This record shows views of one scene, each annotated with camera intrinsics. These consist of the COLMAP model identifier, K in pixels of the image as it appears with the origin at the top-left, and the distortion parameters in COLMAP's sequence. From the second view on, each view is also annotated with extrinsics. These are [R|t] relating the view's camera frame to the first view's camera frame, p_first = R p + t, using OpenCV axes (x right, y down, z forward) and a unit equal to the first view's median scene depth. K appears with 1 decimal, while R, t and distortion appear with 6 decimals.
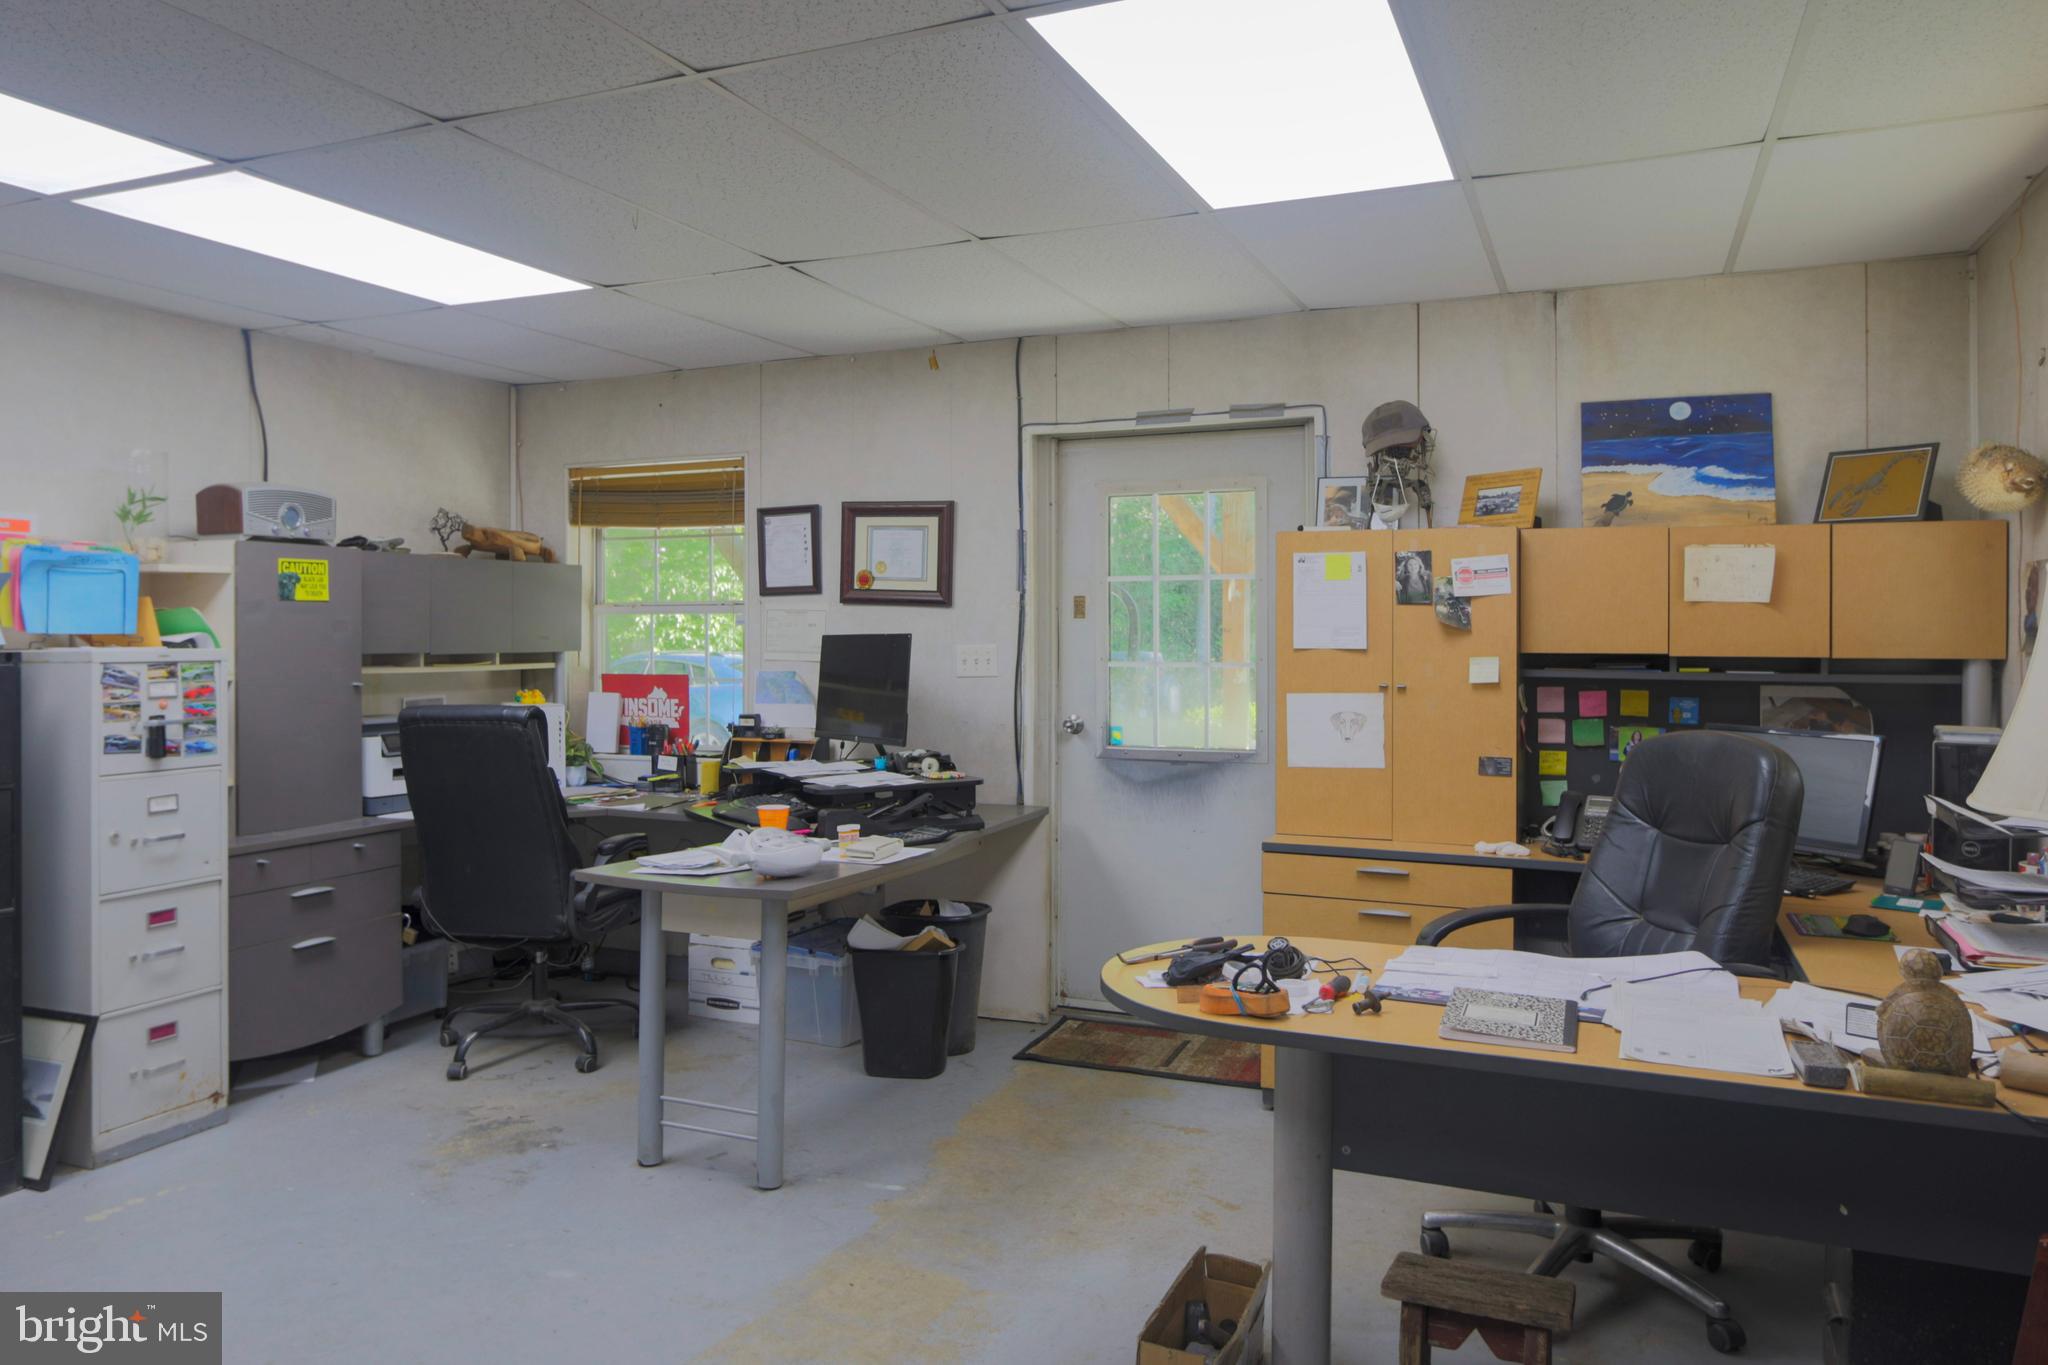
lens RADIAL K [[1417.2, 0, 1020.1], [0, 1417.2, 628.6], [0, 0, 1]] dist [-0.023494, 0.002762]
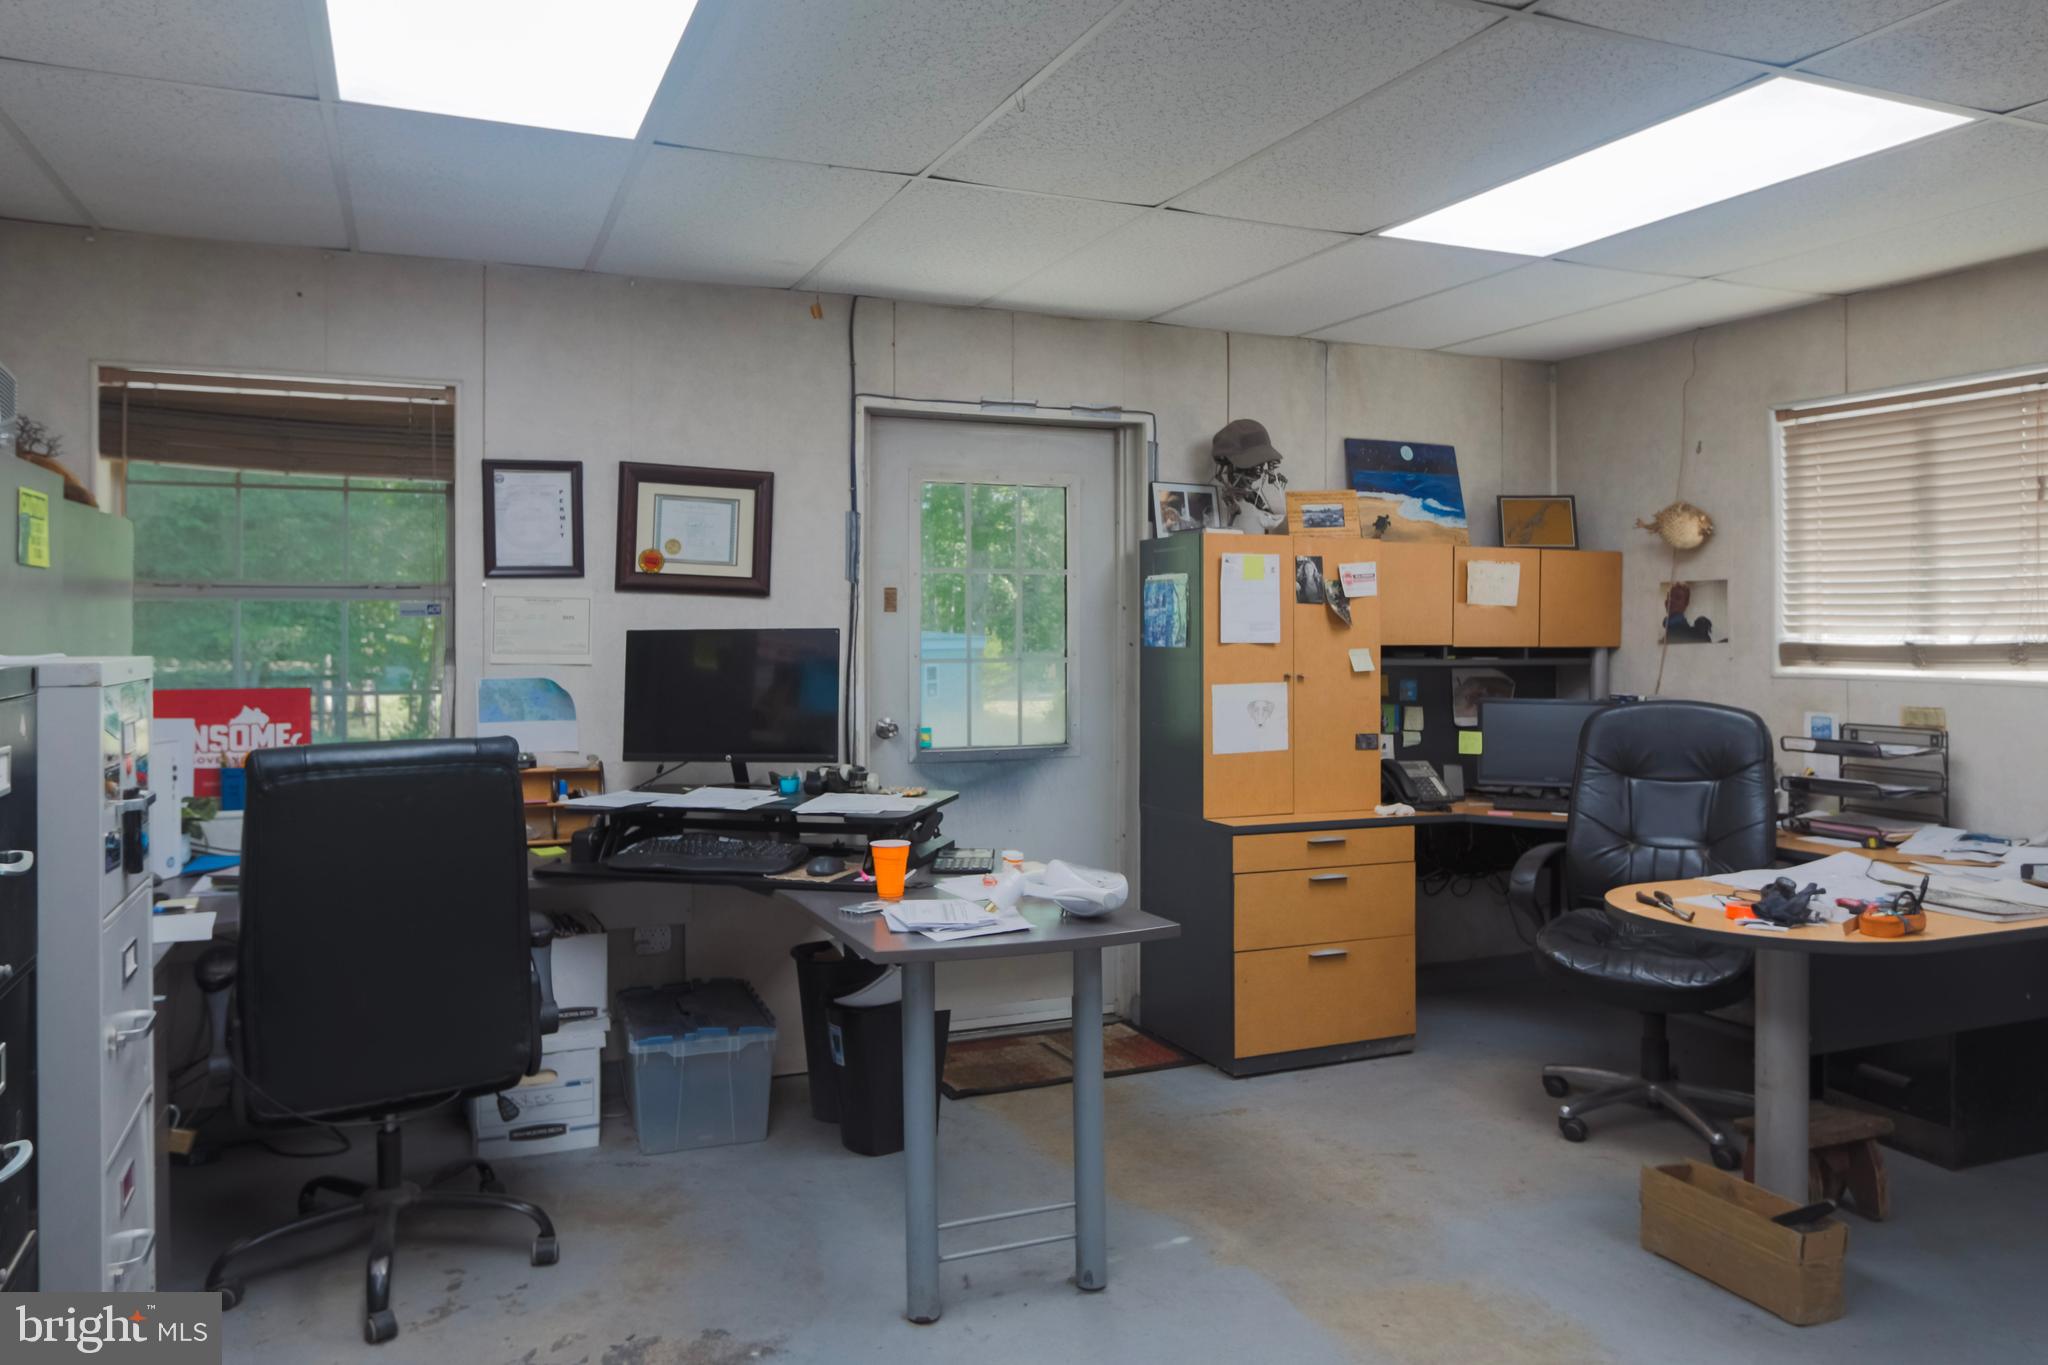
lens RADIAL K [[1407.7, 0, 1020.6], [0, 1407.7, 621.5], [0, 0, 1]] dist [-0.019756, 0.001778]
pose [[0.690500, 0.004991, 0.723315, -0.650280], [-0.002979, 0.999987, -0.004056, 0.002609], [-0.723326, 0.000646, 0.690506, 0.363486]]
